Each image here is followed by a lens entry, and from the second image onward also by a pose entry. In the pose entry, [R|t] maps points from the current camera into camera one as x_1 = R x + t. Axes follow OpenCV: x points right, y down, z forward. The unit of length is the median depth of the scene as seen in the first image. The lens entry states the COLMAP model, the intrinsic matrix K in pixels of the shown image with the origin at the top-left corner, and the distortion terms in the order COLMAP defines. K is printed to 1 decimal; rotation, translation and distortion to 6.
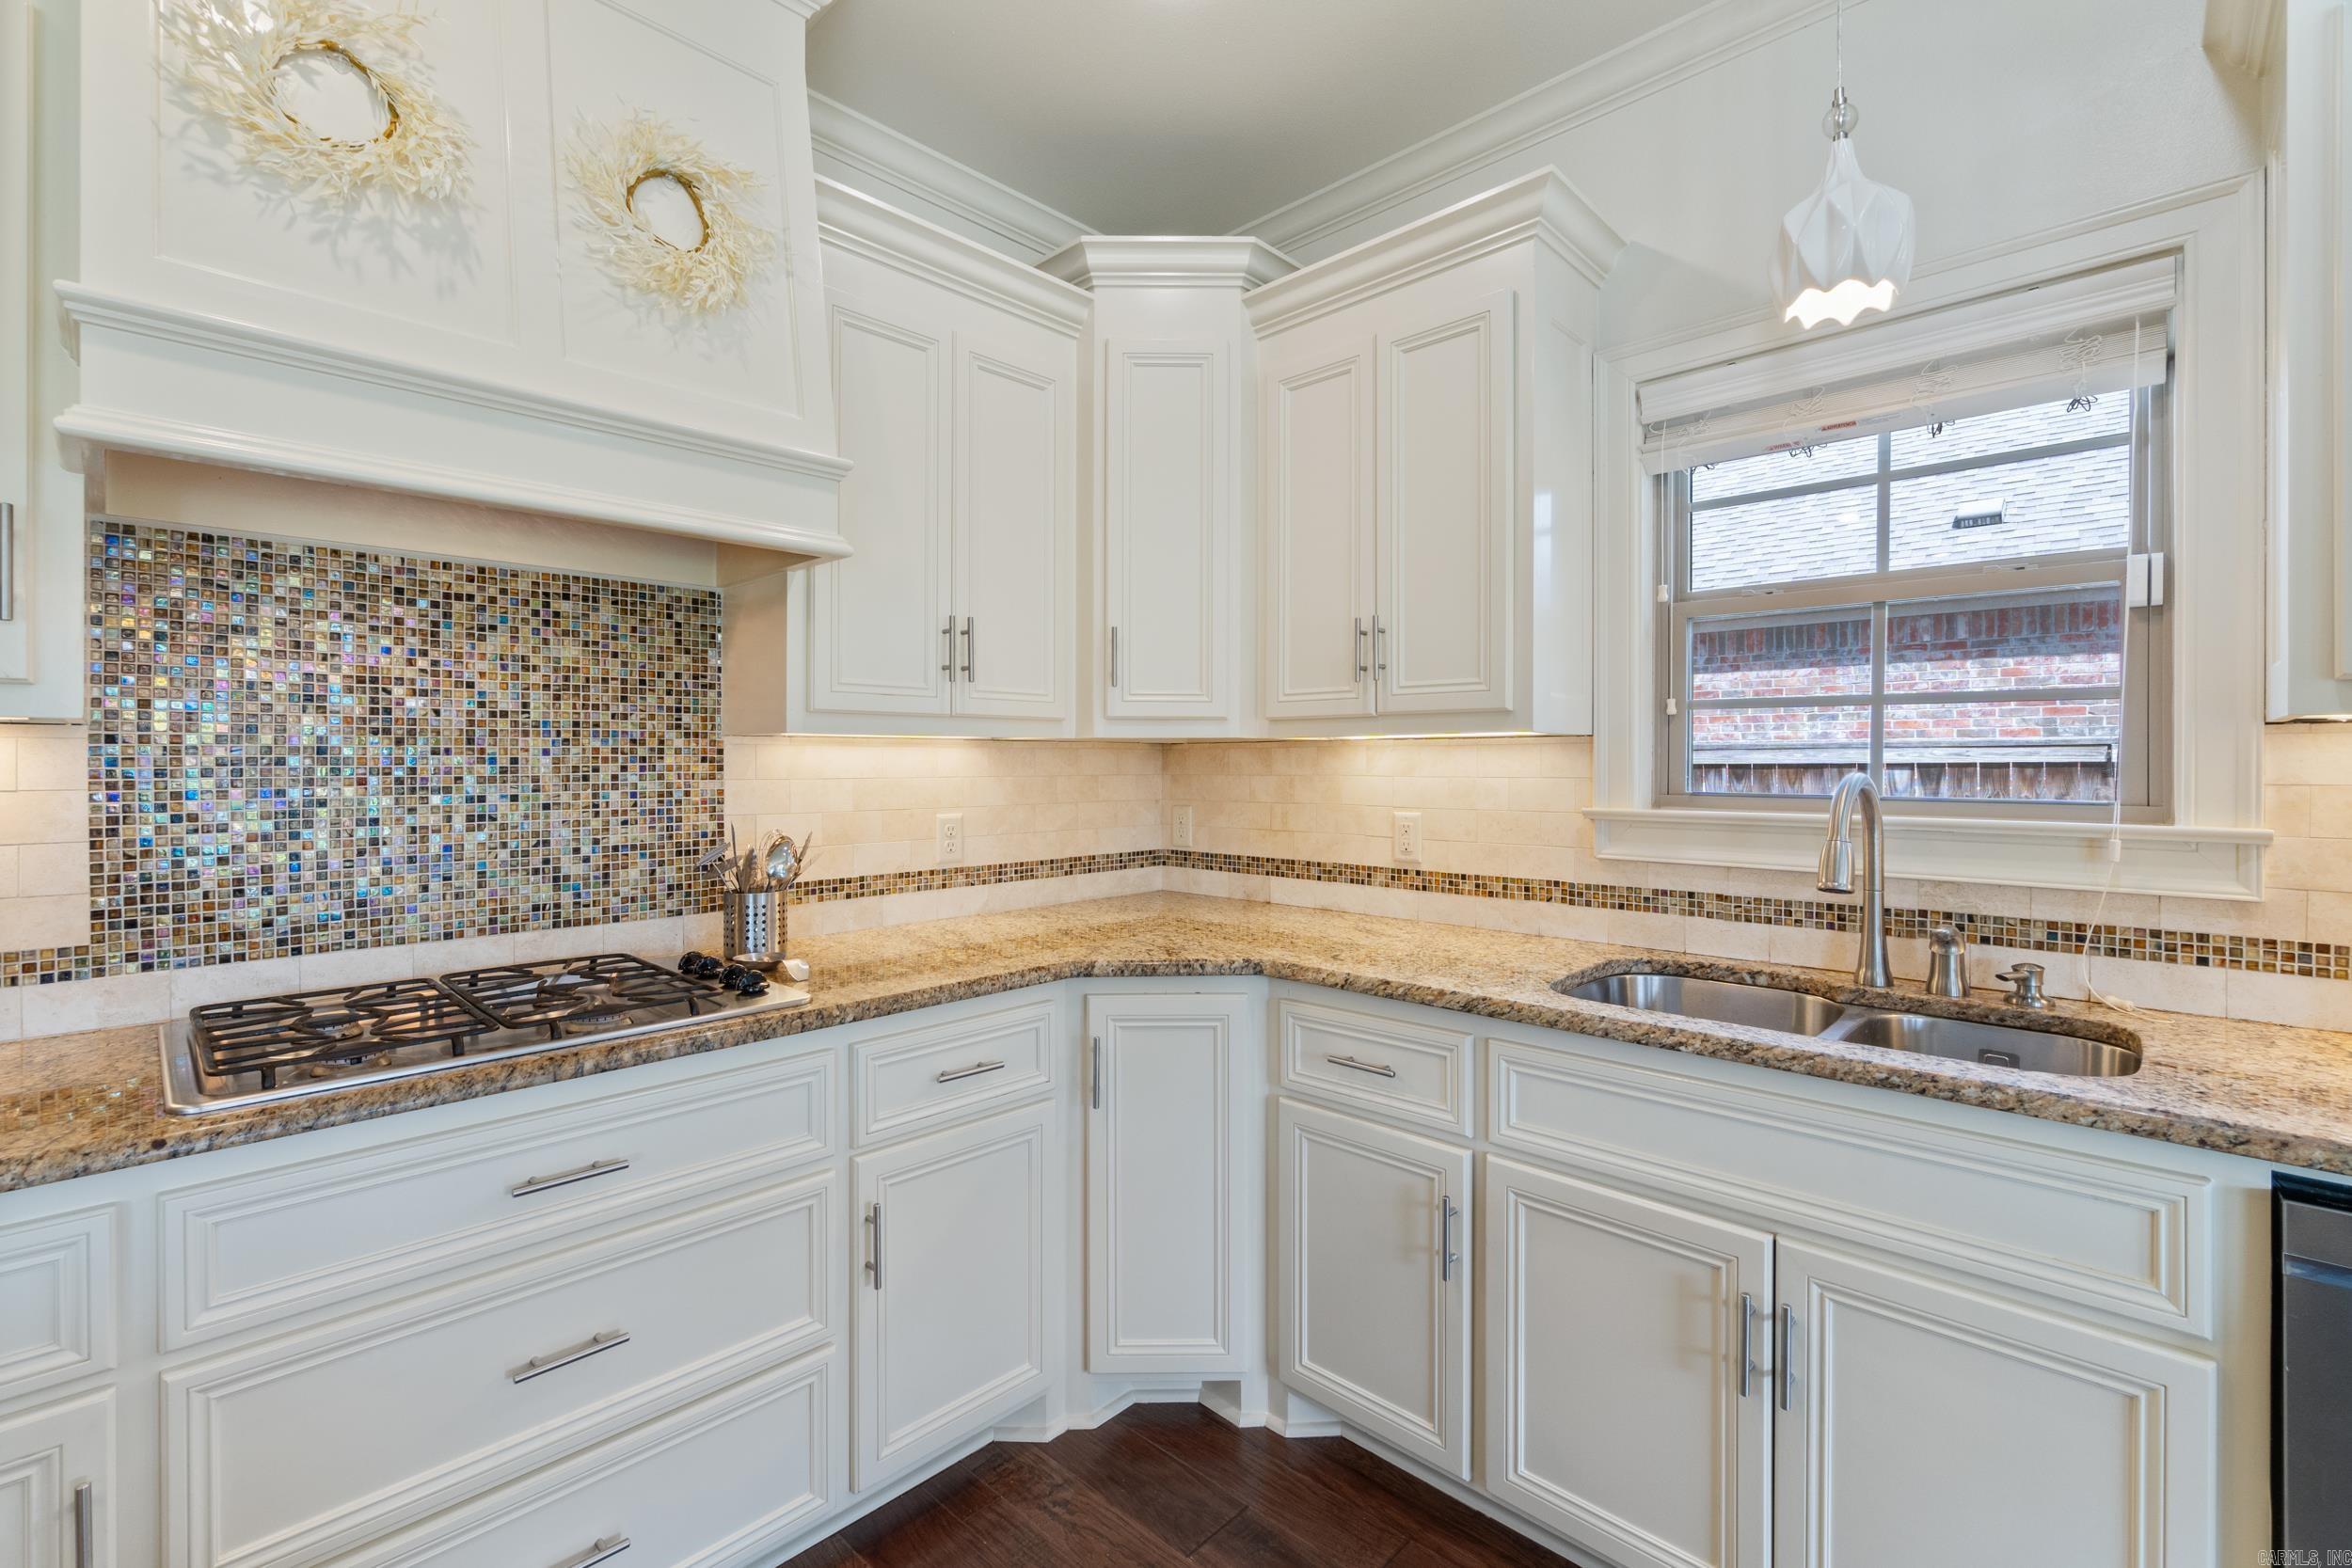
lens RADIAL K [[1022.3, 0, 1161.9], [0, 1022.3, 763.6], [0, 0, 1]] dist [-0.009975, 0.003208]
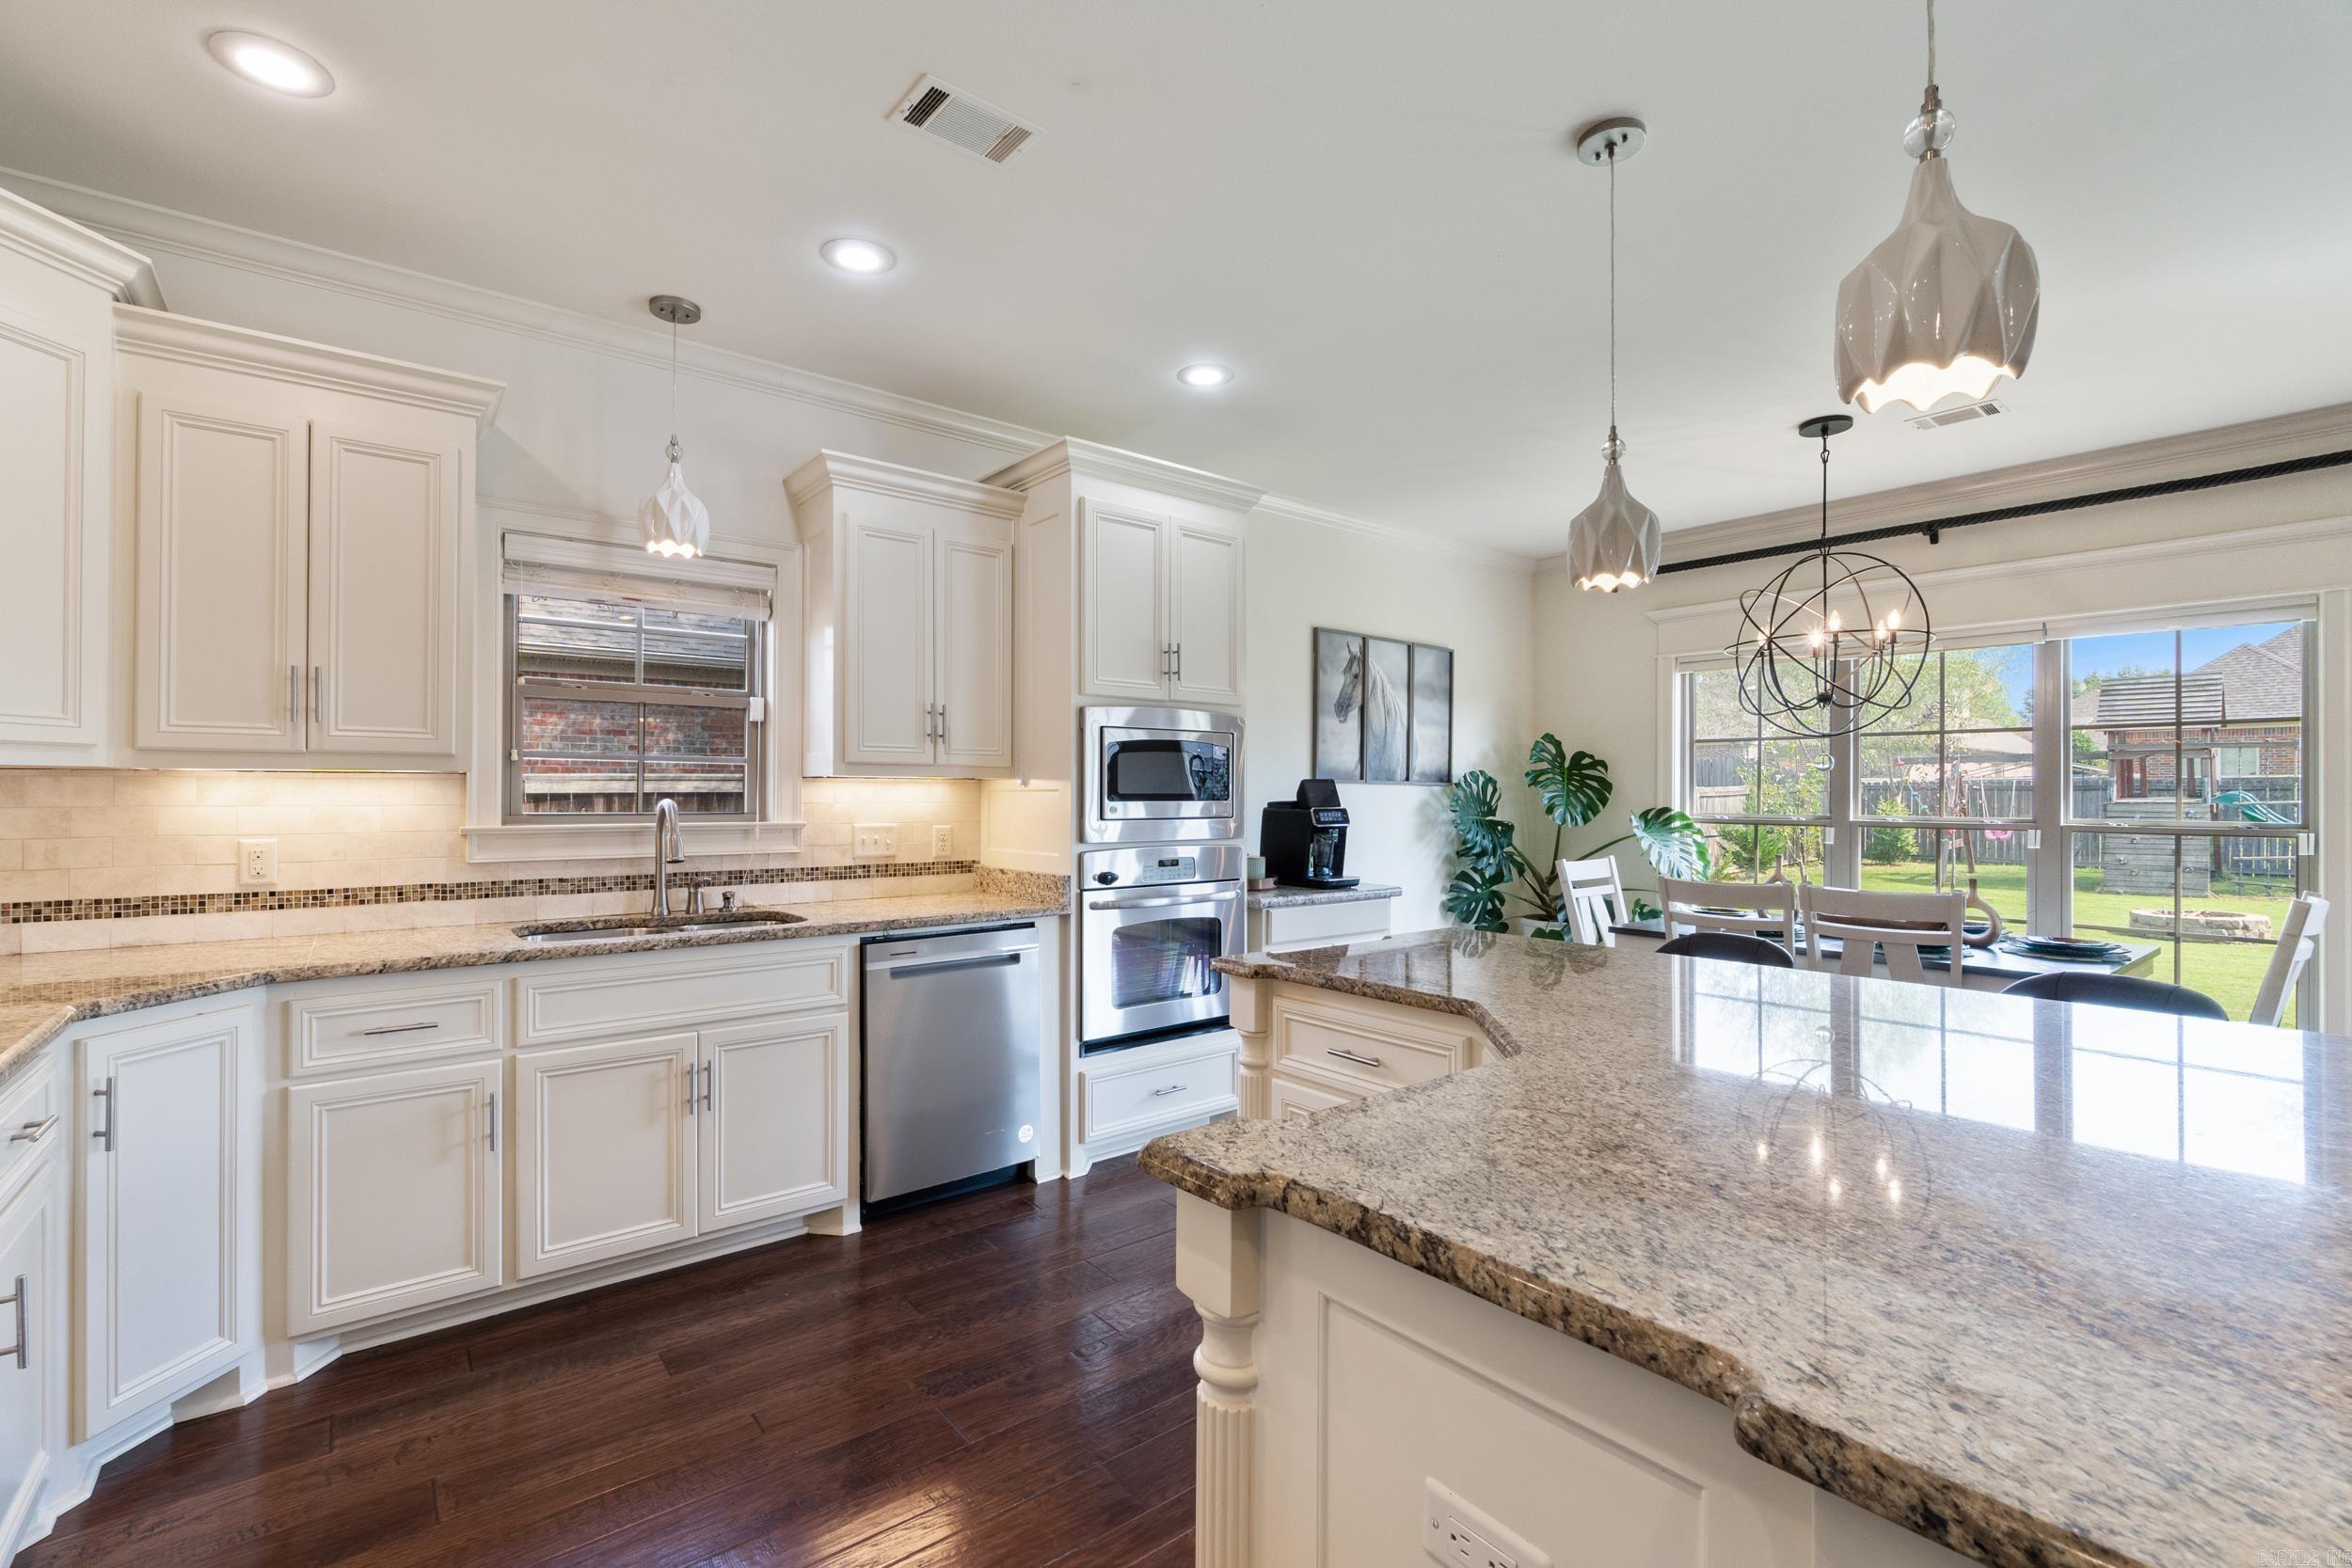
lens RADIAL K [[1022.3, 0, 1159.1], [0, 1022.3, 791.6], [0, 0, 1]] dist [-0.009975, 0.003208]
pose [[0.129533, 0.003590, 0.991569, -0.868809], [0.000870, 0.999993, -0.003734, 0.002460], [-0.991575, 0.001346, 0.129528, -0.106498]]
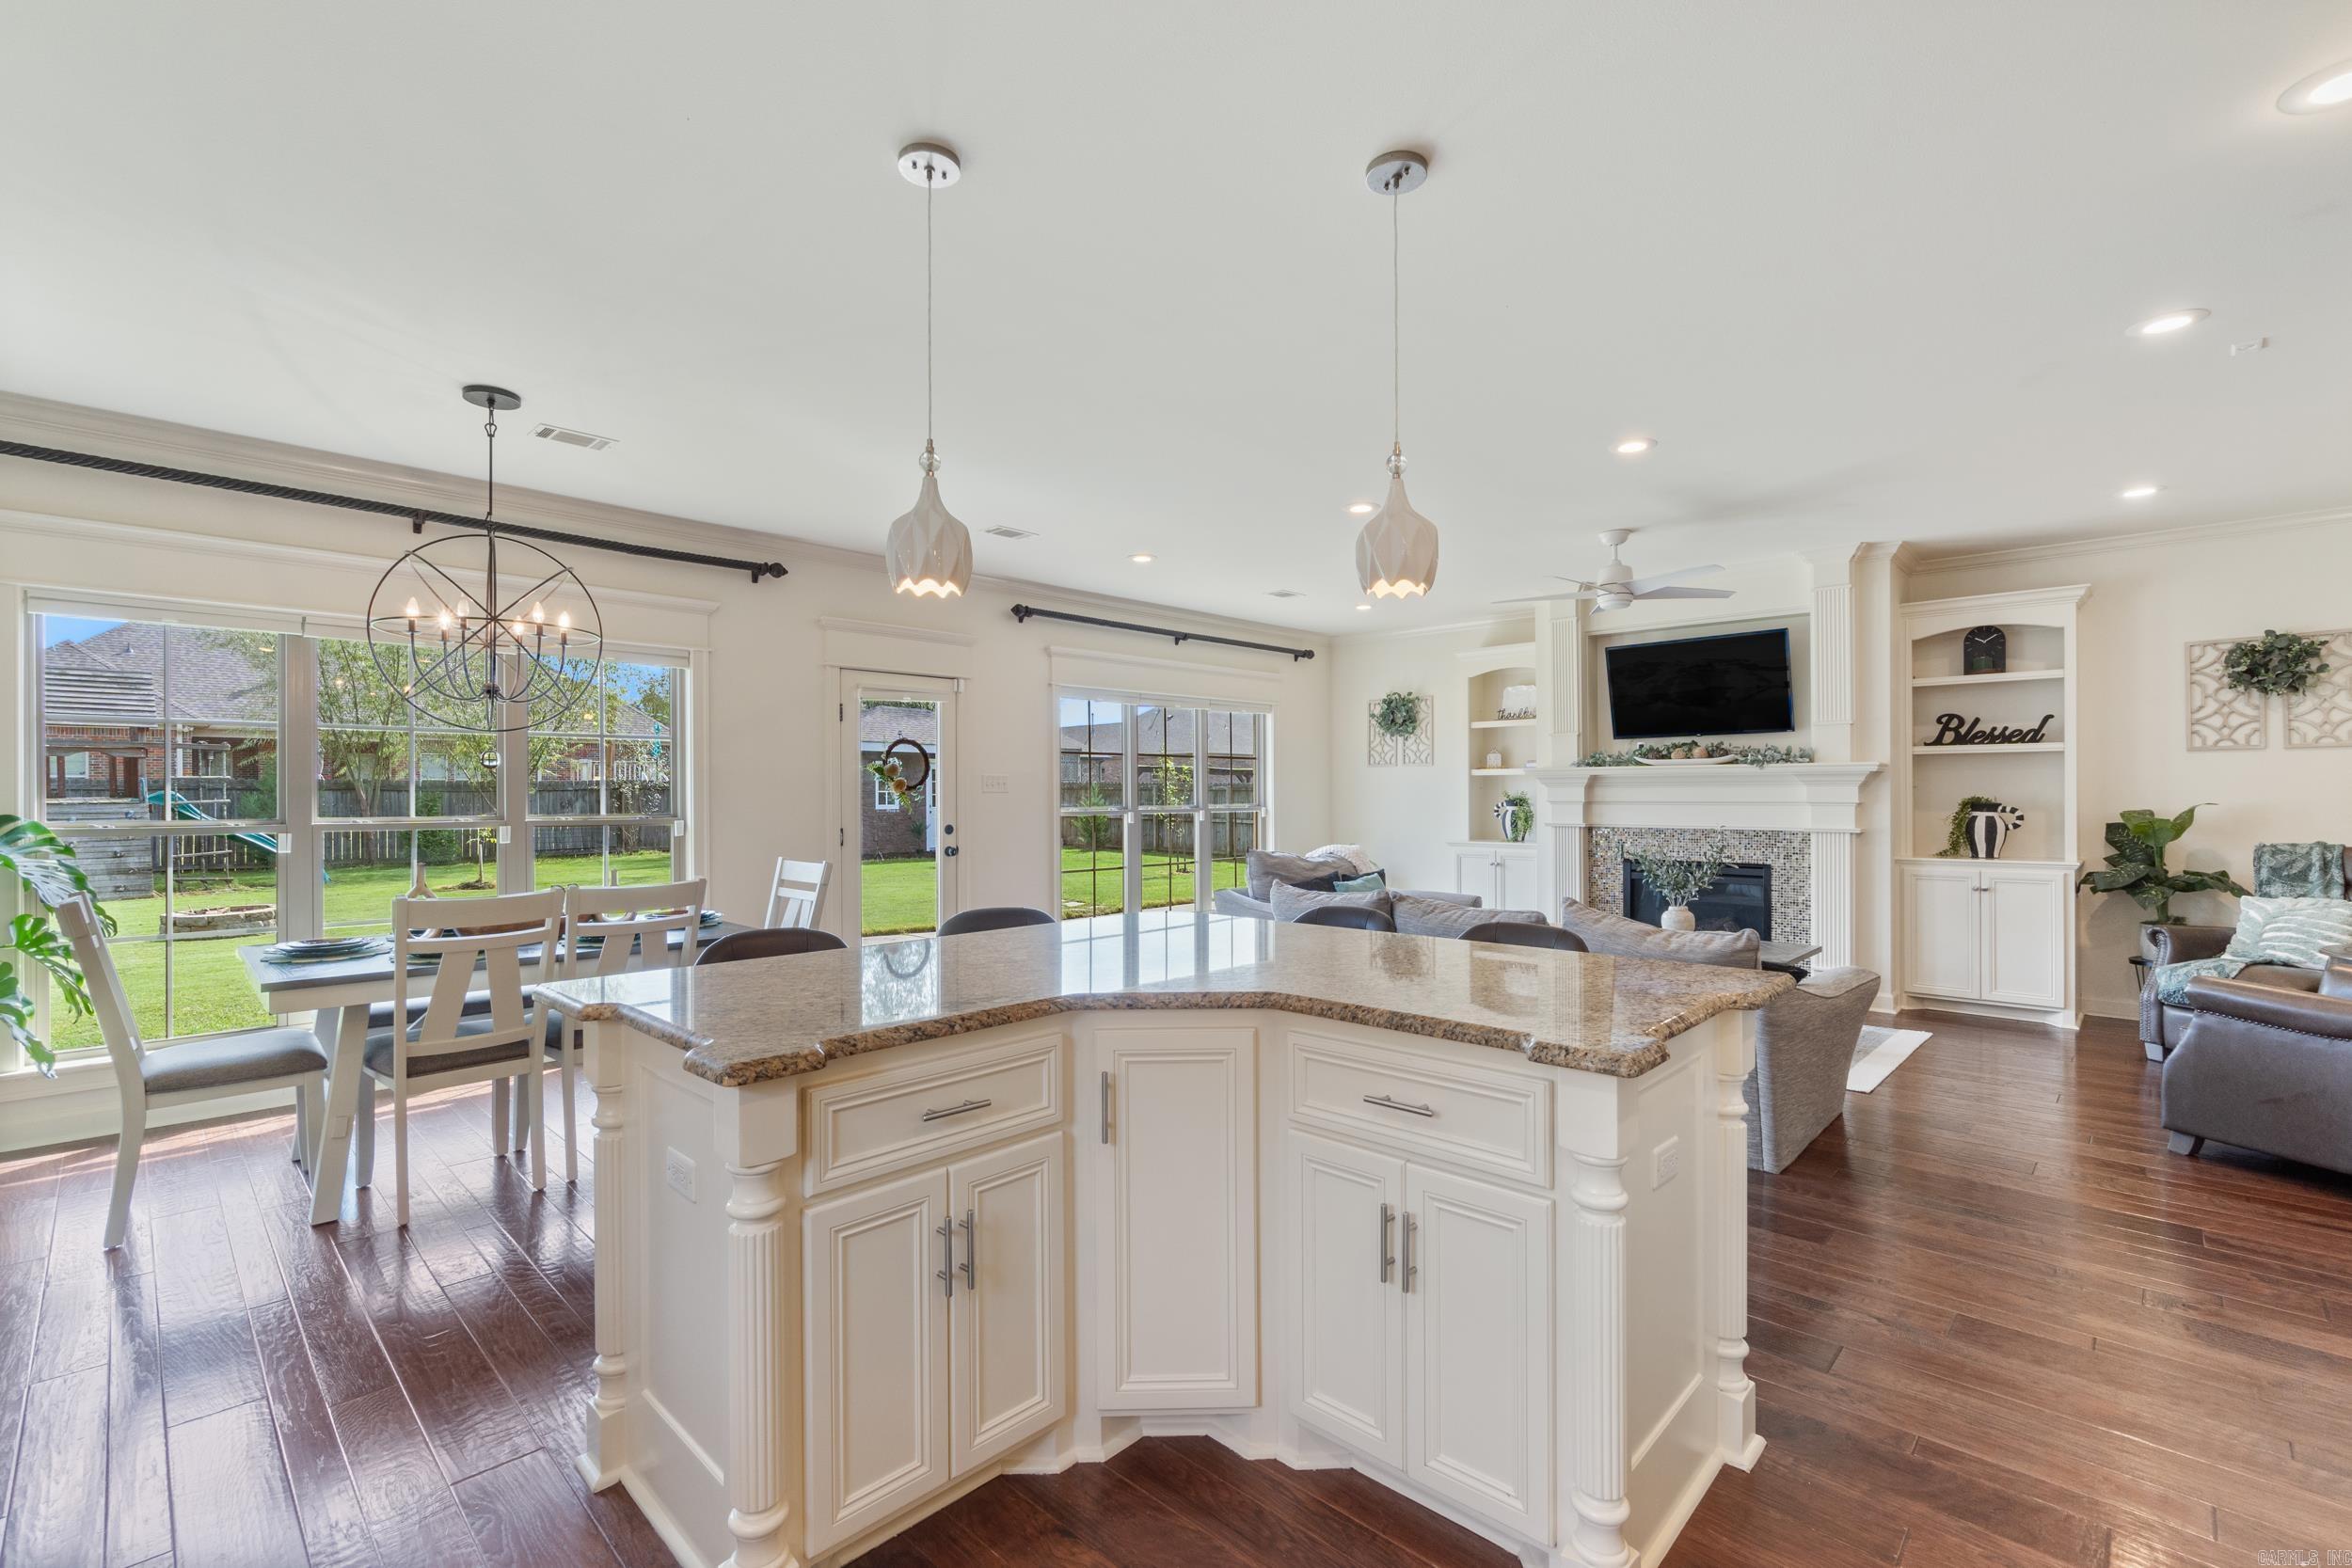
lens RADIAL K [[1022.3, 0, 1175.1], [0, 1022.3, 795.0], [0, 0, 1]] dist [-0.009975, 0.003208]
pose [[-0.999993, 0.003026, 0.002260, 0.020156], [0.003034, 0.999988, 0.003919, 0.000535], [-0.002248, 0.003926, -0.999990, 0.708735]]
